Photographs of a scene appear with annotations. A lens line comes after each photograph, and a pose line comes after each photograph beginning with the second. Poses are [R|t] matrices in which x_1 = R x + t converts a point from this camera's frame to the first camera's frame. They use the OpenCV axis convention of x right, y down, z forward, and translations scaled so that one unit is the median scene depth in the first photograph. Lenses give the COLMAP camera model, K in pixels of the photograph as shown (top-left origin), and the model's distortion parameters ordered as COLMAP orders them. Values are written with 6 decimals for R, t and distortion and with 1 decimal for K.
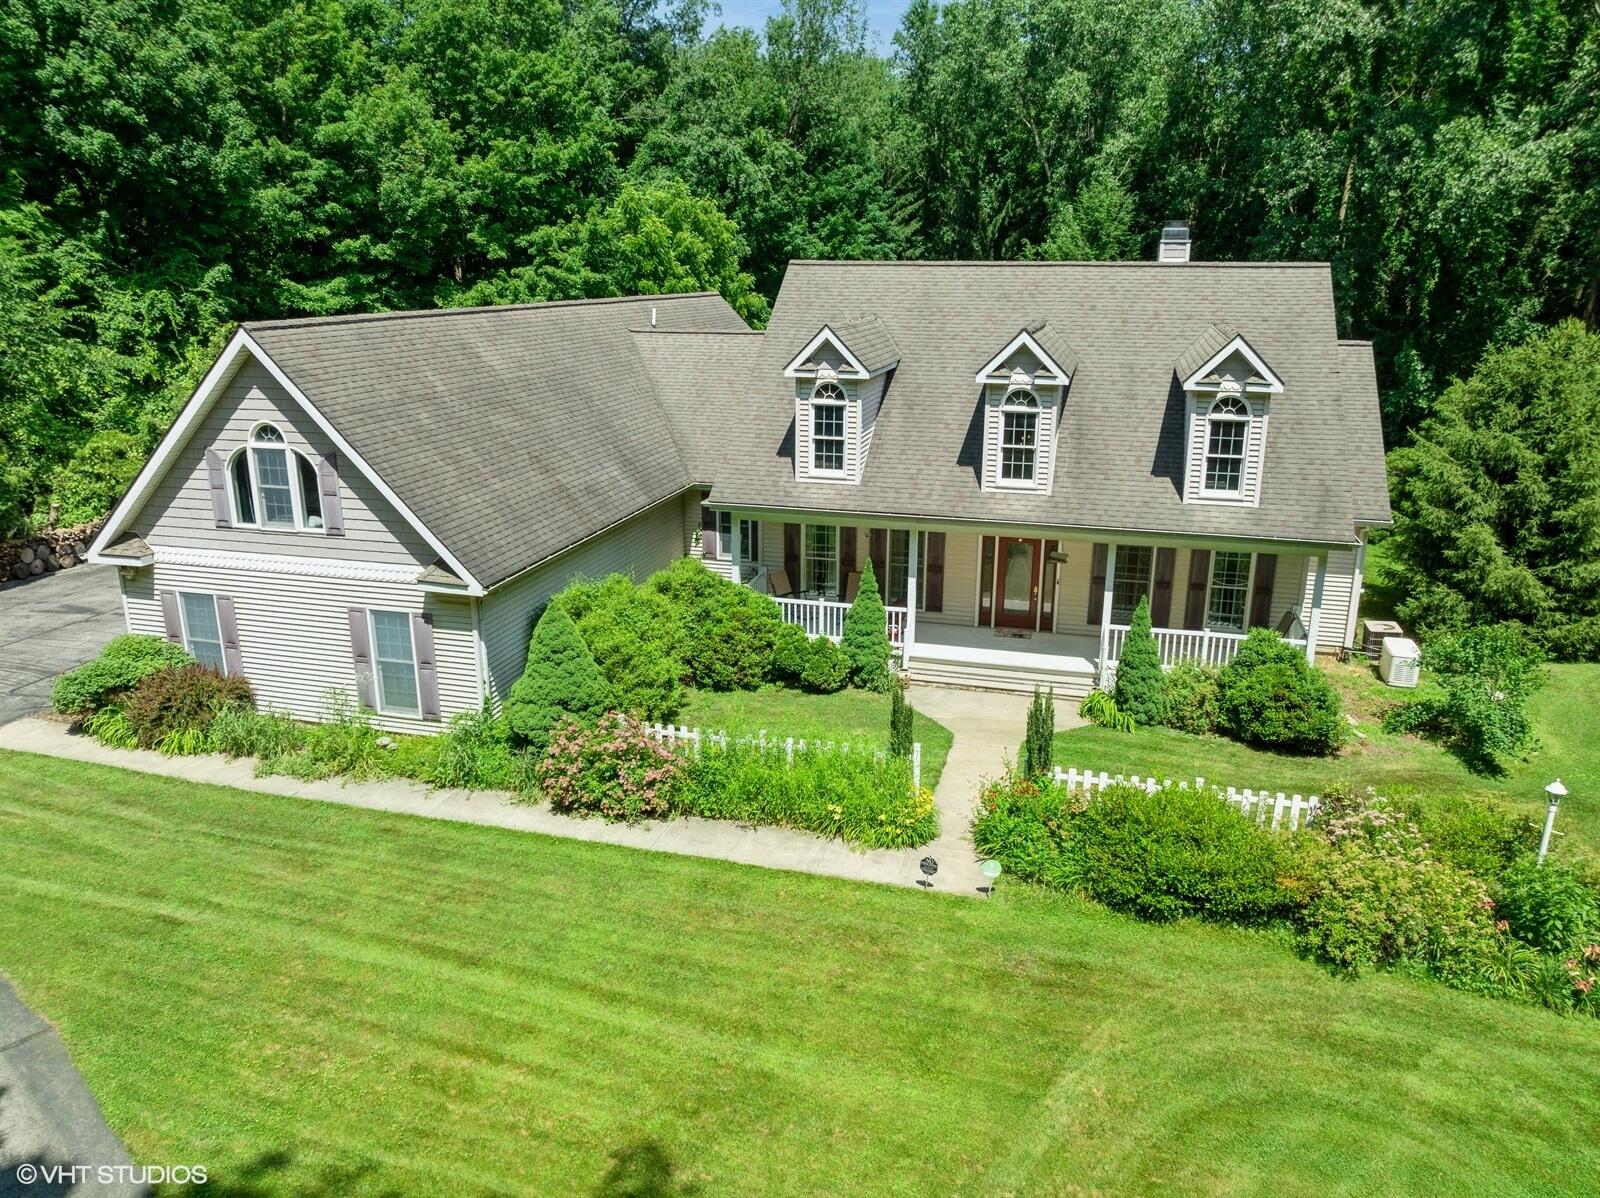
lens RADIAL K [[1114.8, 0, 798.7], [0, 1114.8, 598.1], [0, 0, 1]] dist [-0.034299, 0.013319]
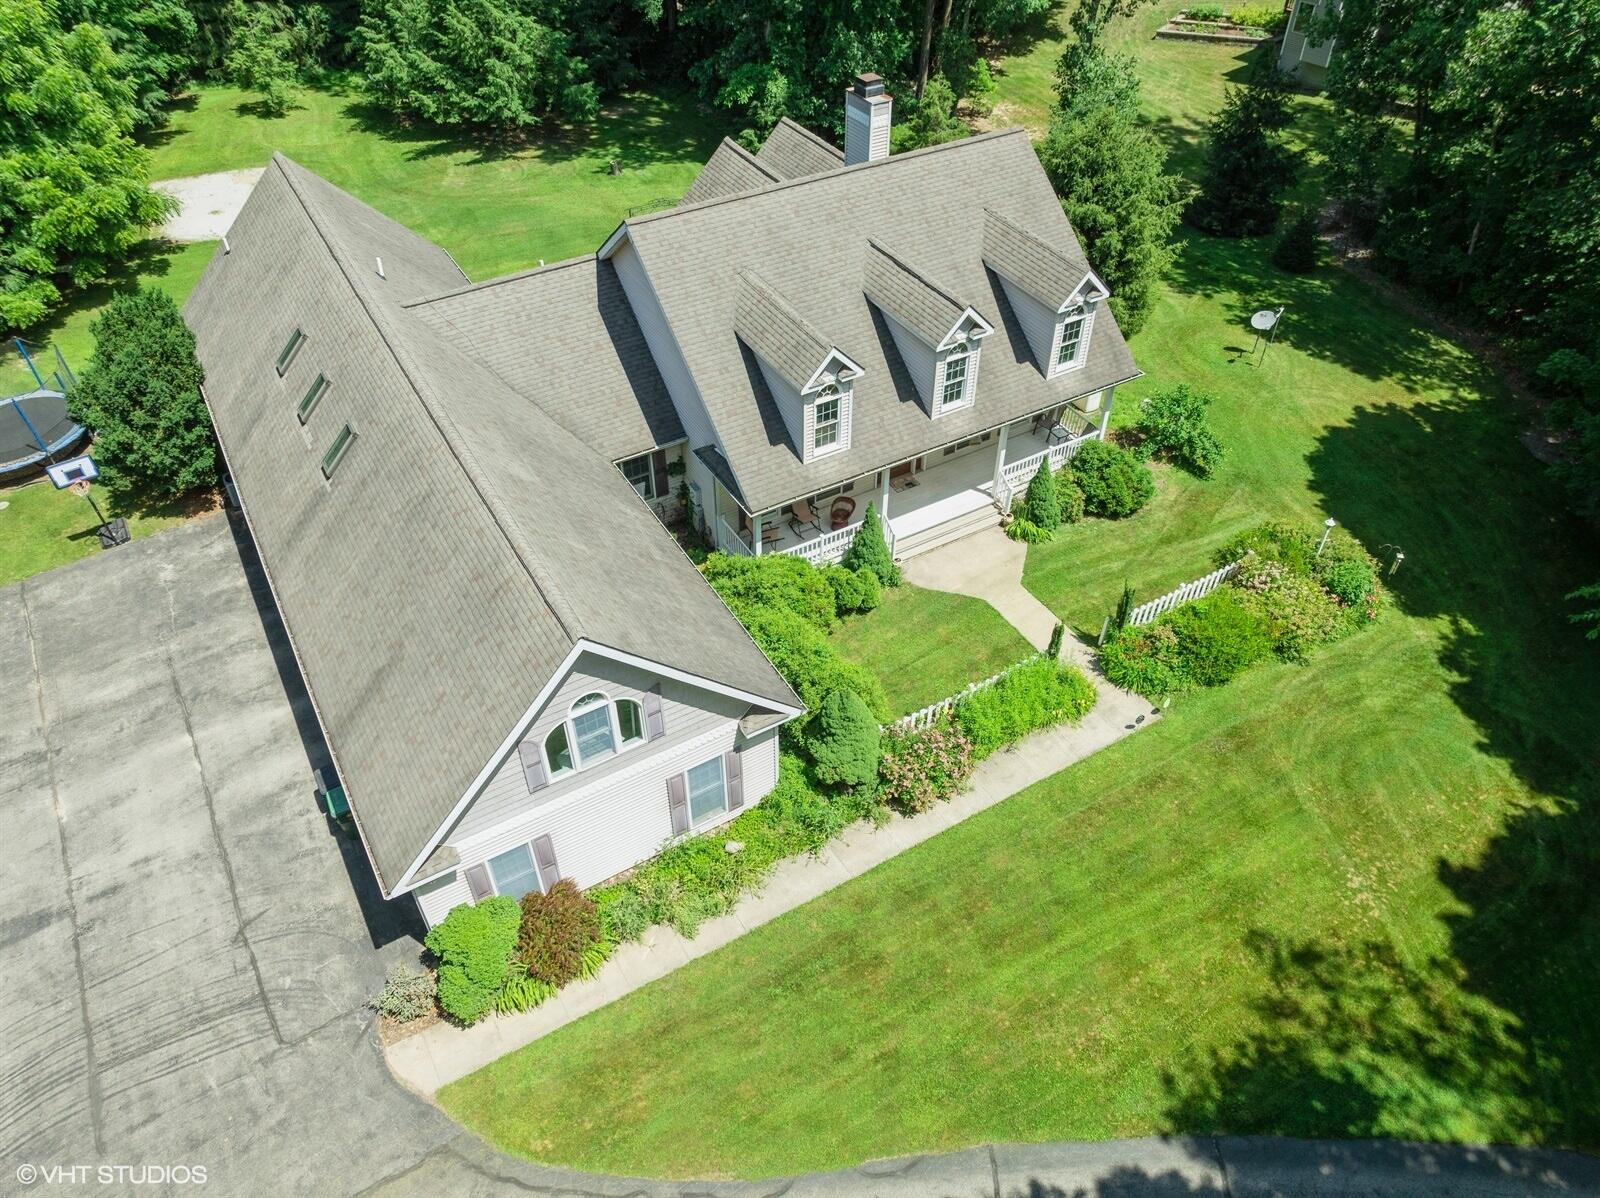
lens RADIAL K [[1114.8, 0, 792.8], [0, 1114.8, 599.5], [0, 0, 1]] dist [-0.034299, 0.013319]
pose [[0.709861, -0.483811, 0.511884, -0.725395], [0.215149, 0.840962, 0.496481, -0.608632], [-0.670678, -0.242301, 0.701057, 0.155497]]
